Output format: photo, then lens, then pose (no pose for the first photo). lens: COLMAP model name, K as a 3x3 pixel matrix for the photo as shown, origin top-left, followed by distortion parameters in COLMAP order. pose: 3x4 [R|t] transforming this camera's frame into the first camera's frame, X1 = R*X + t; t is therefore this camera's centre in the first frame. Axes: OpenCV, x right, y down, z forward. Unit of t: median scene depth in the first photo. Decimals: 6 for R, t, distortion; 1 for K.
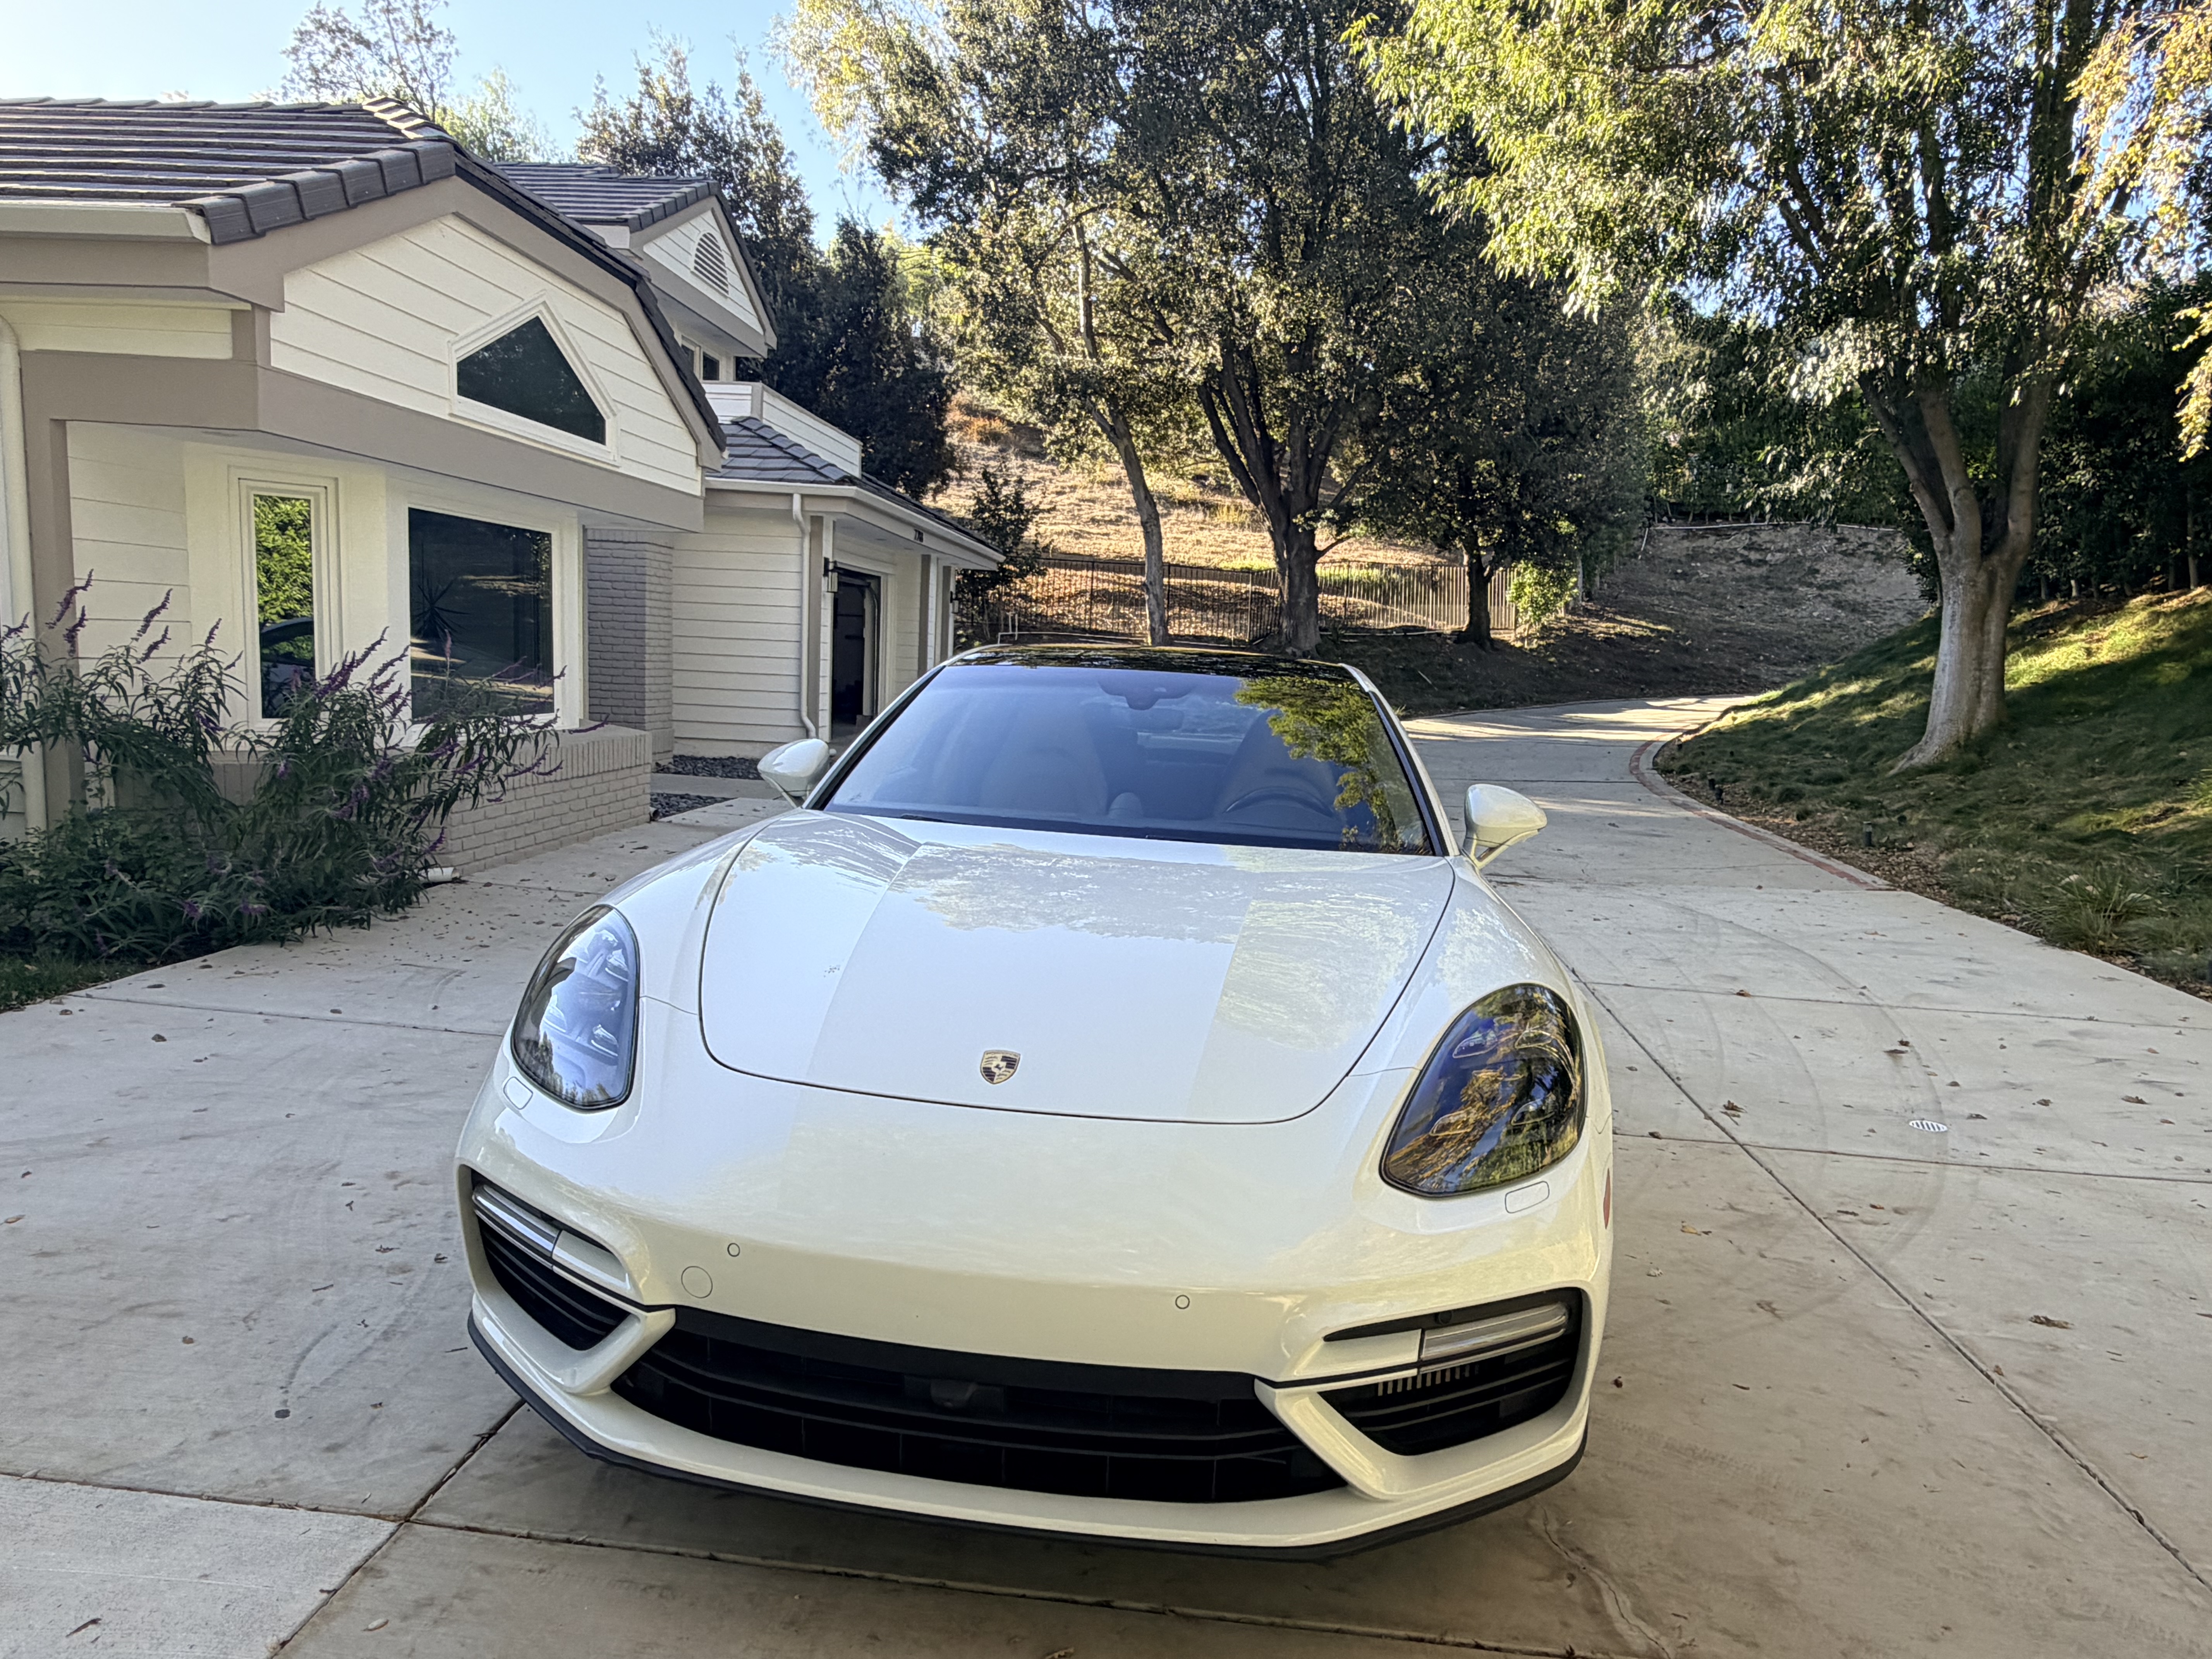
lens RADIAL K [[1369.9, 0, 1100.3], [0, 1369.9, 828.0], [0, 0, 1]] dist [0.000811, 0.000924]
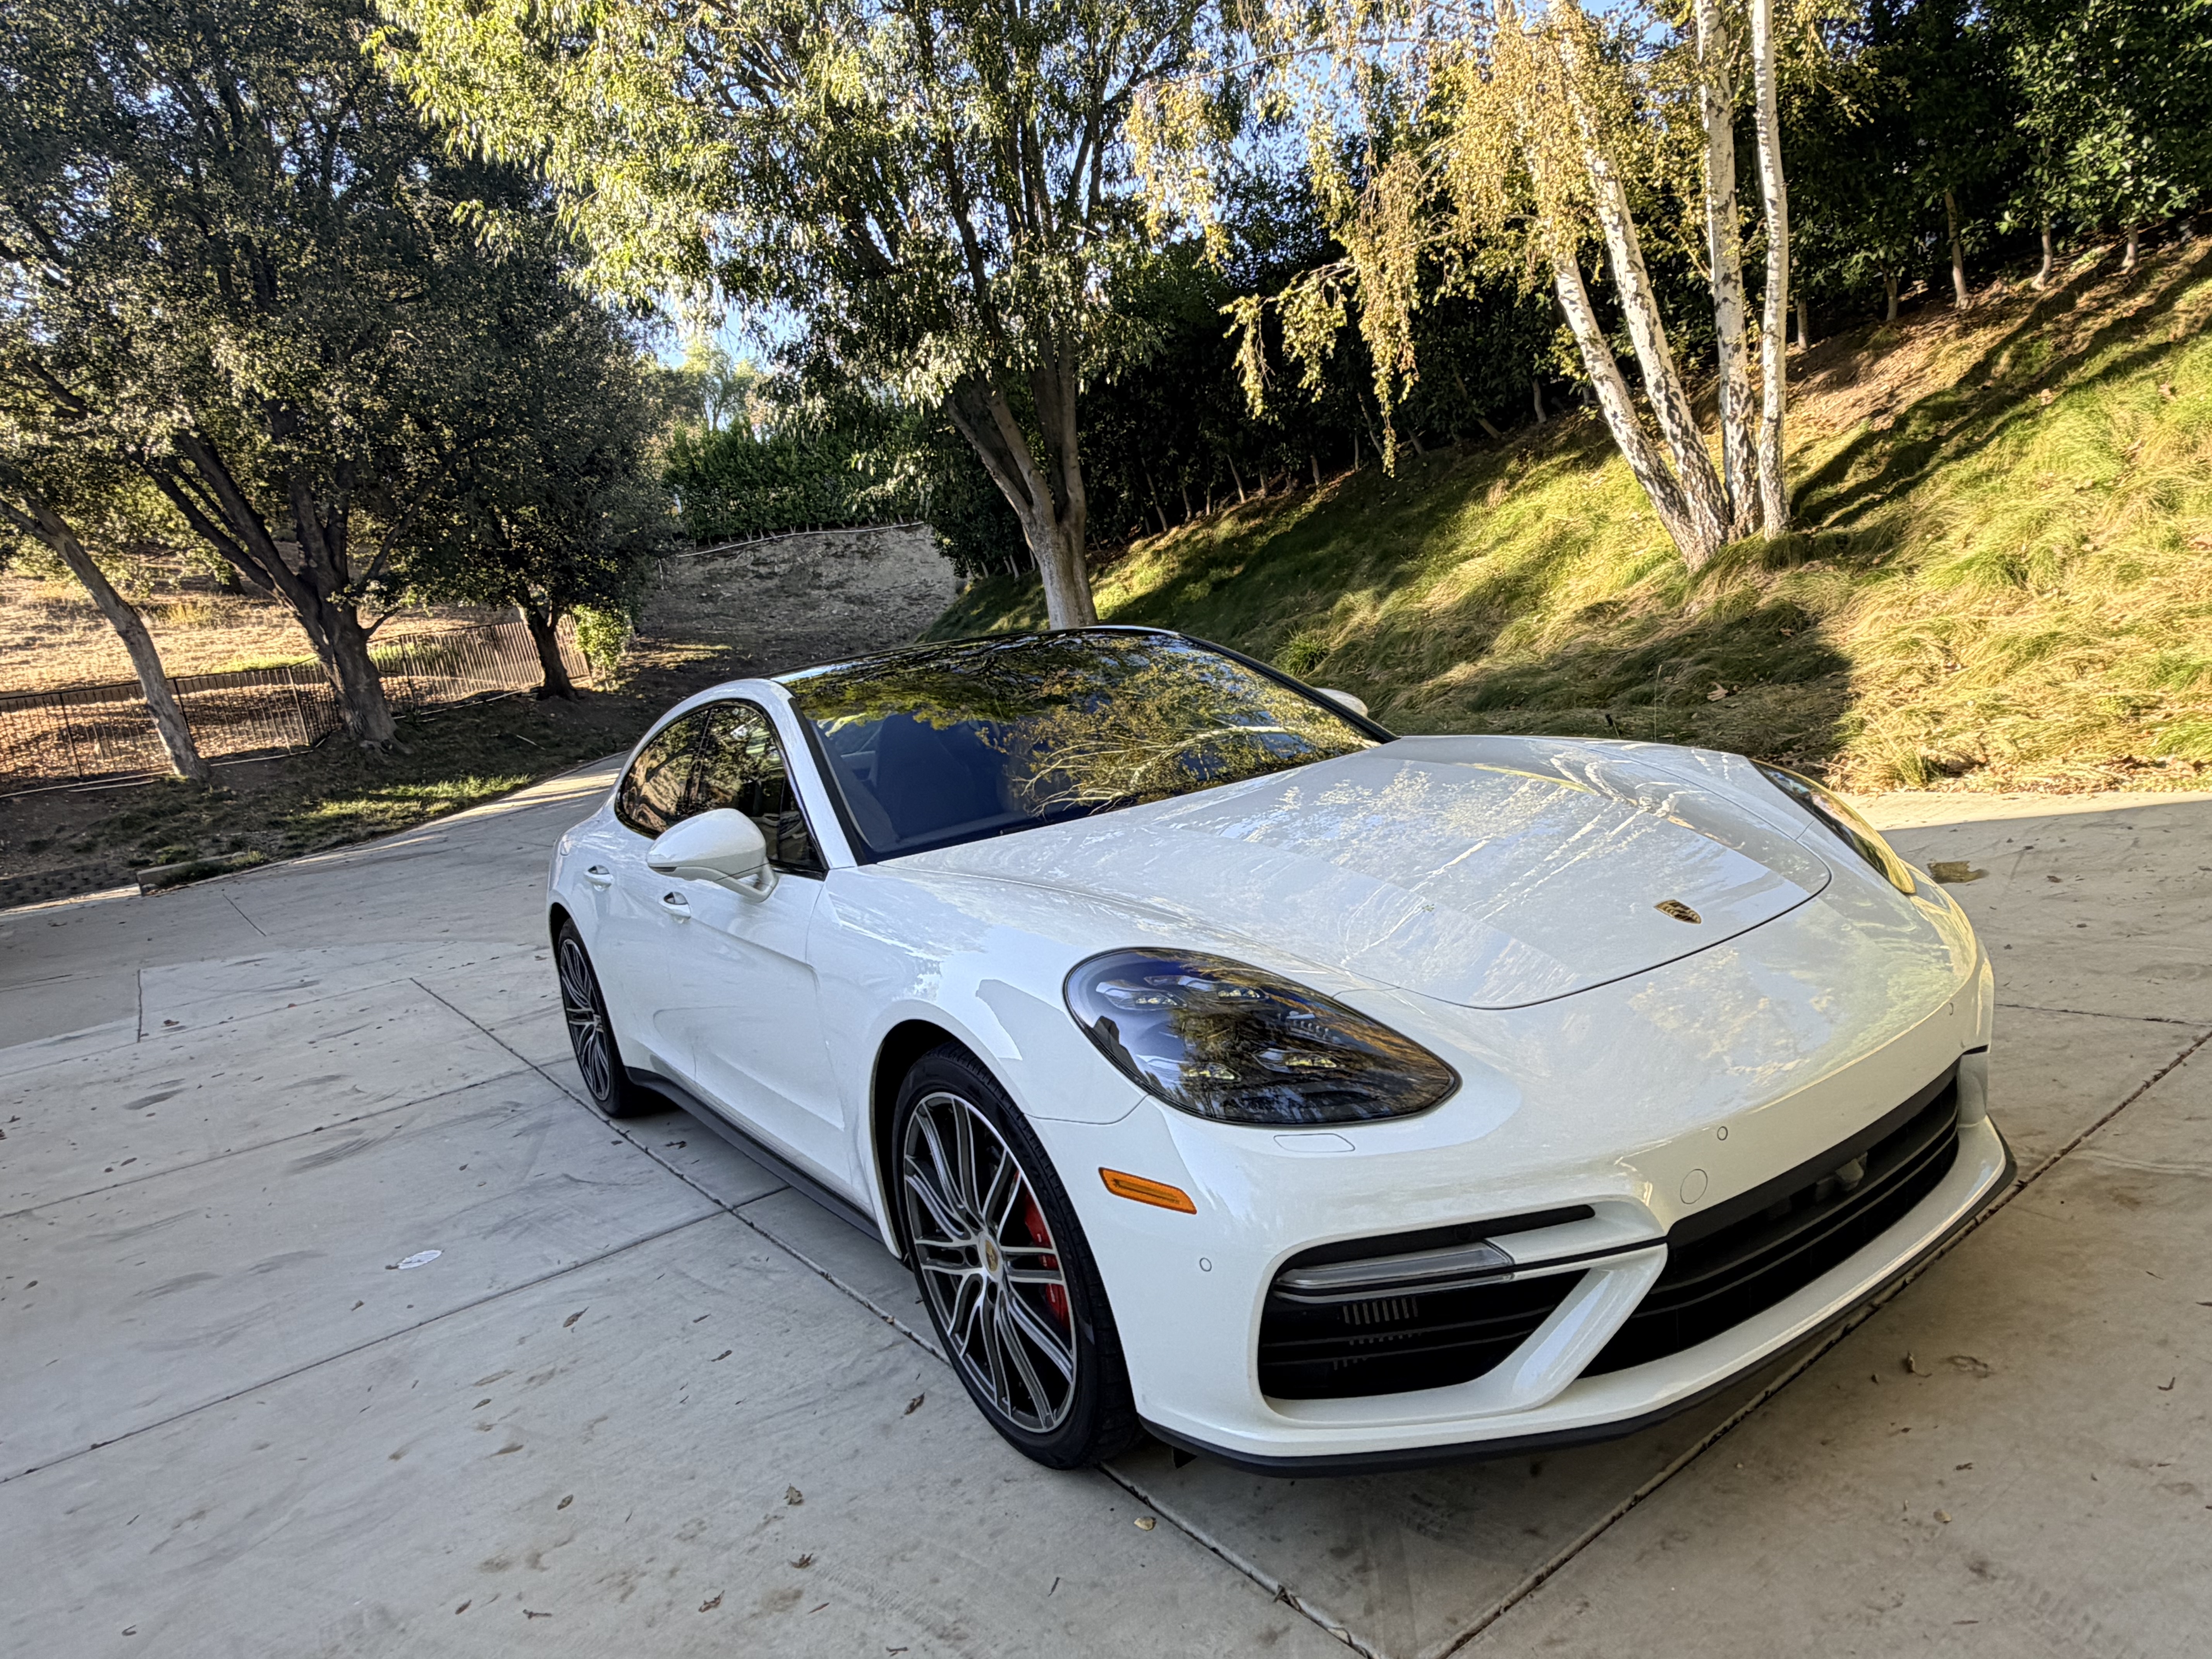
lens RADIAL K [[1371.0, 0, 1114.5], [0, 1371.0, 818.9], [0, 0, 1]] dist [-0.000603, 0.000670]
pose [[0.739466, -0.259389, 0.621214, -0.077854], [0.281609, 0.957357, 0.064531, -0.006661], [-0.611463, 0.127221, 0.780979, 0.031528]]
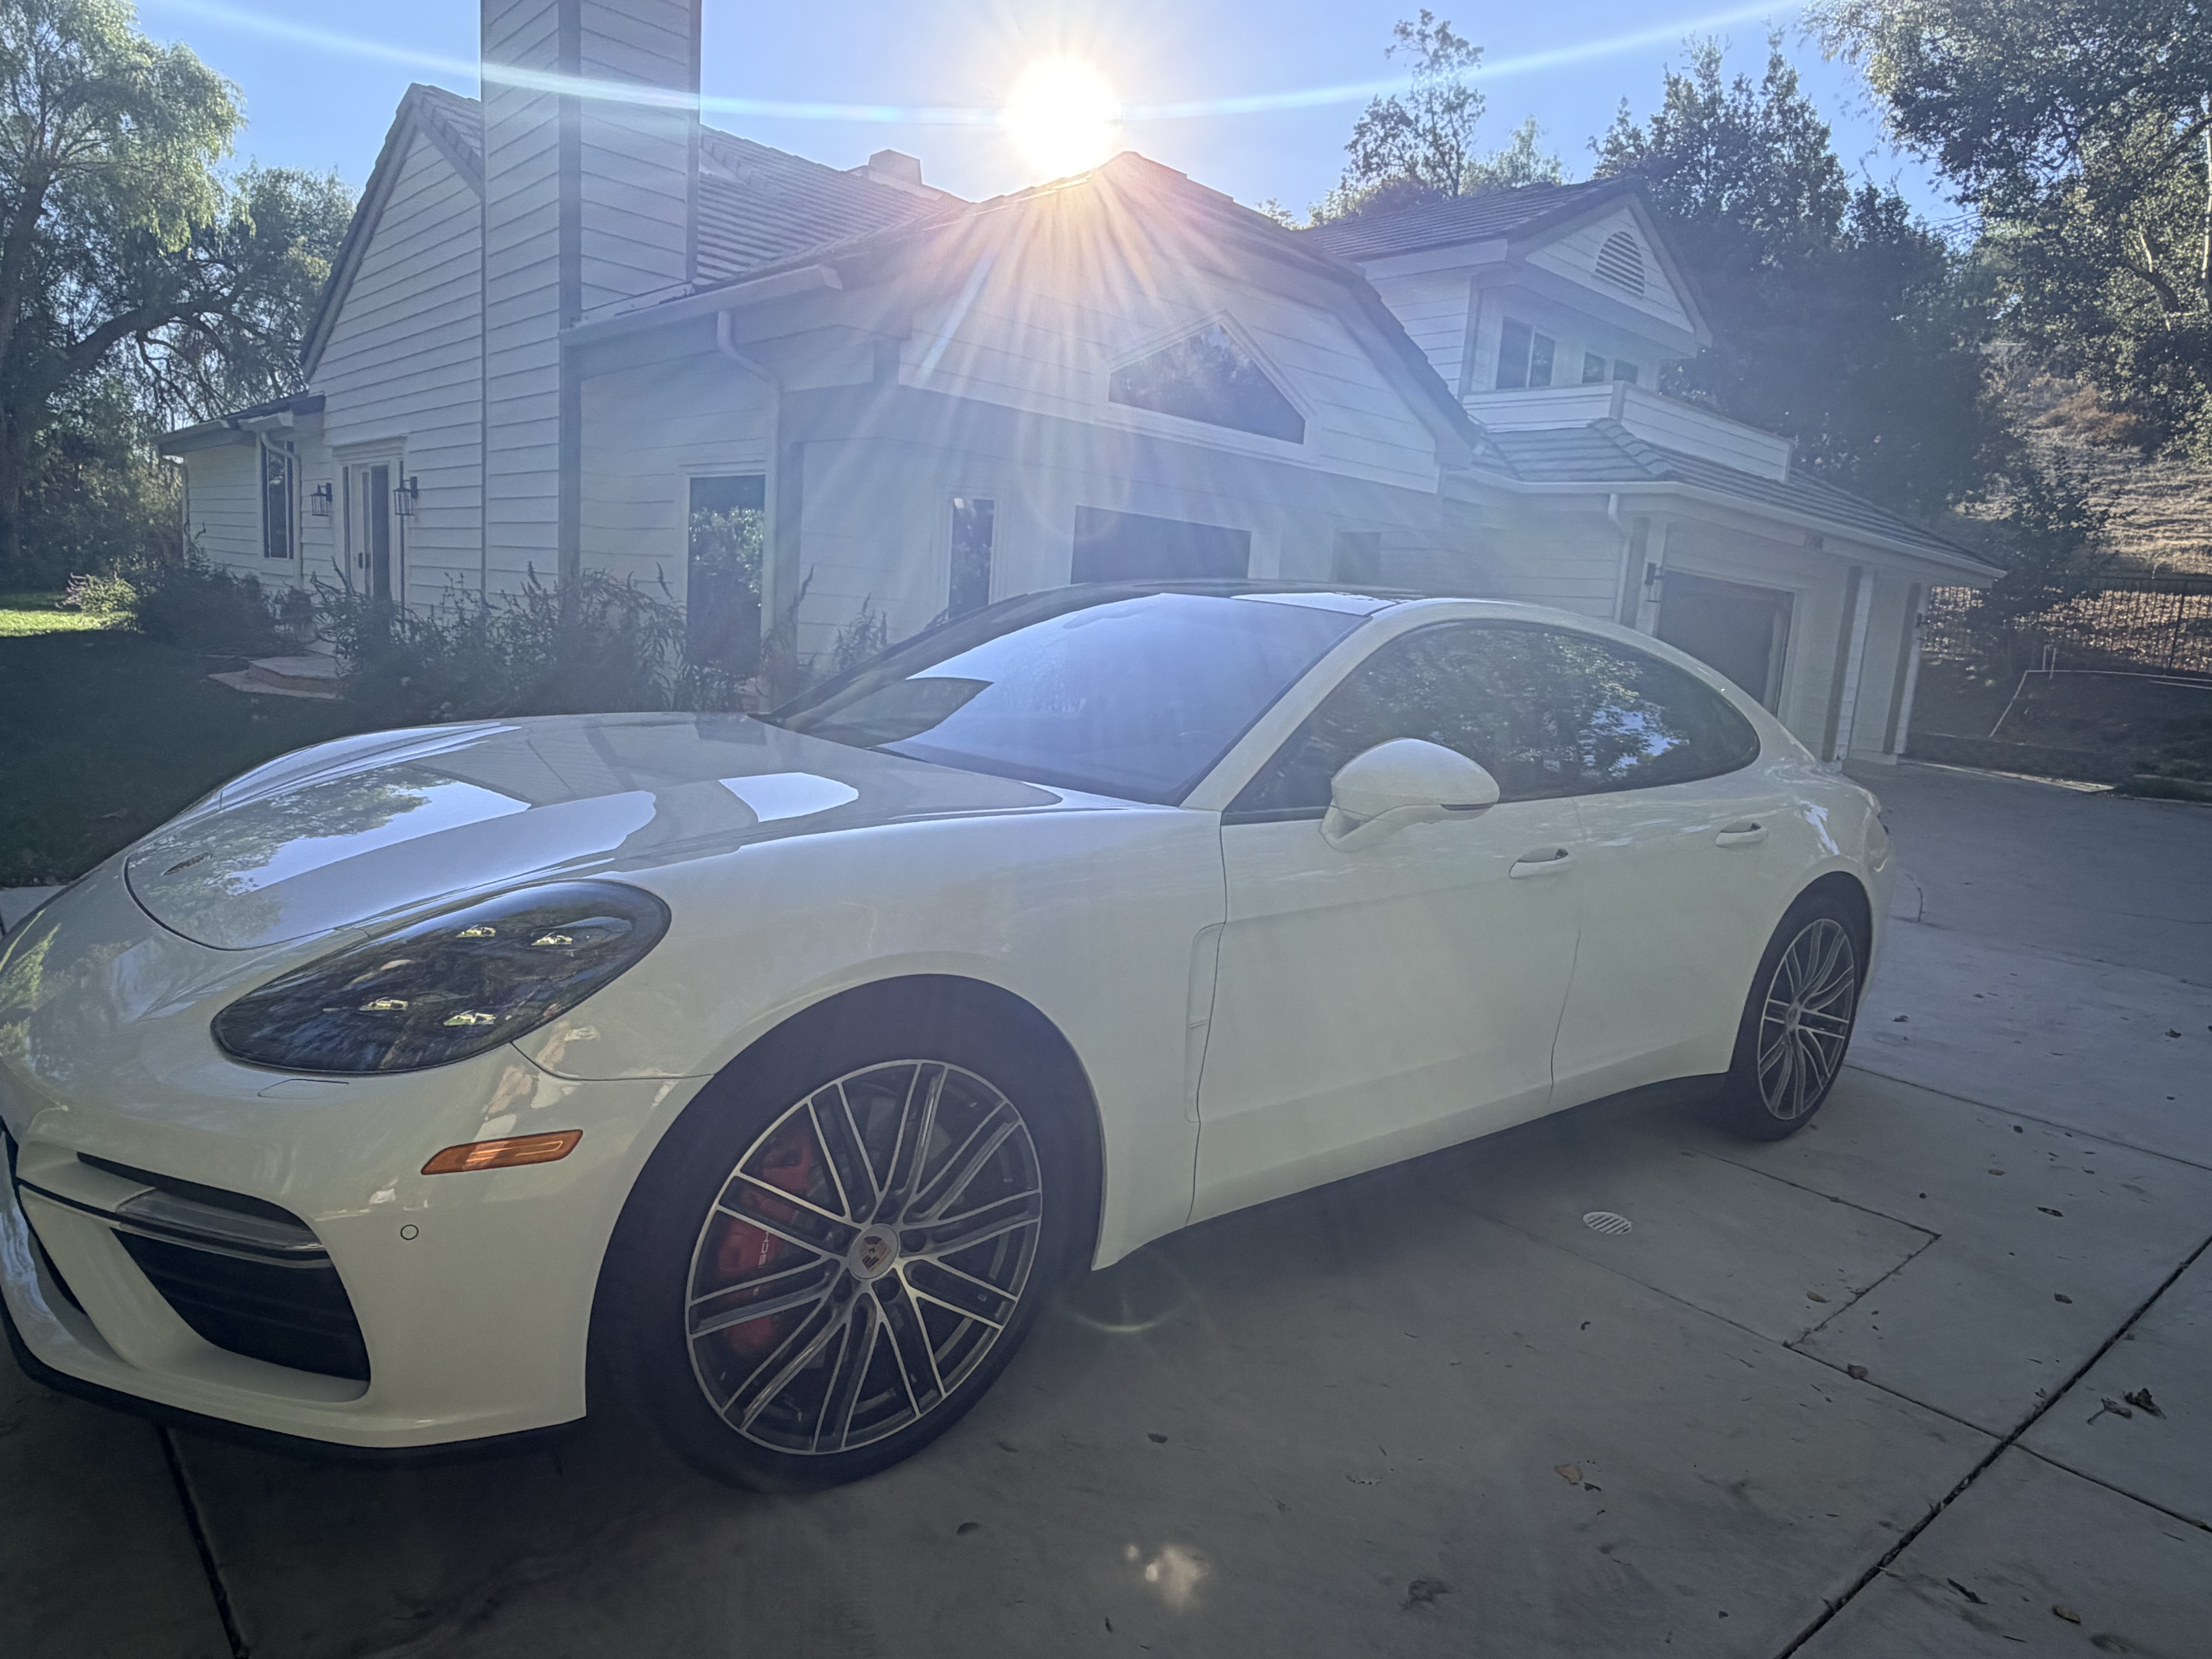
lens RADIAL K [[1364.3, 0, 1102.5], [0, 1364.3, 843.0], [0, 0, 1]] dist [0.001861, 0.000316]
pose [[0.733596, 0.114291, -0.669906, 0.082788], [-0.126317, 0.991511, 0.030833, 0.002514], [0.667743, 0.062002, 0.741805, 0.048663]]
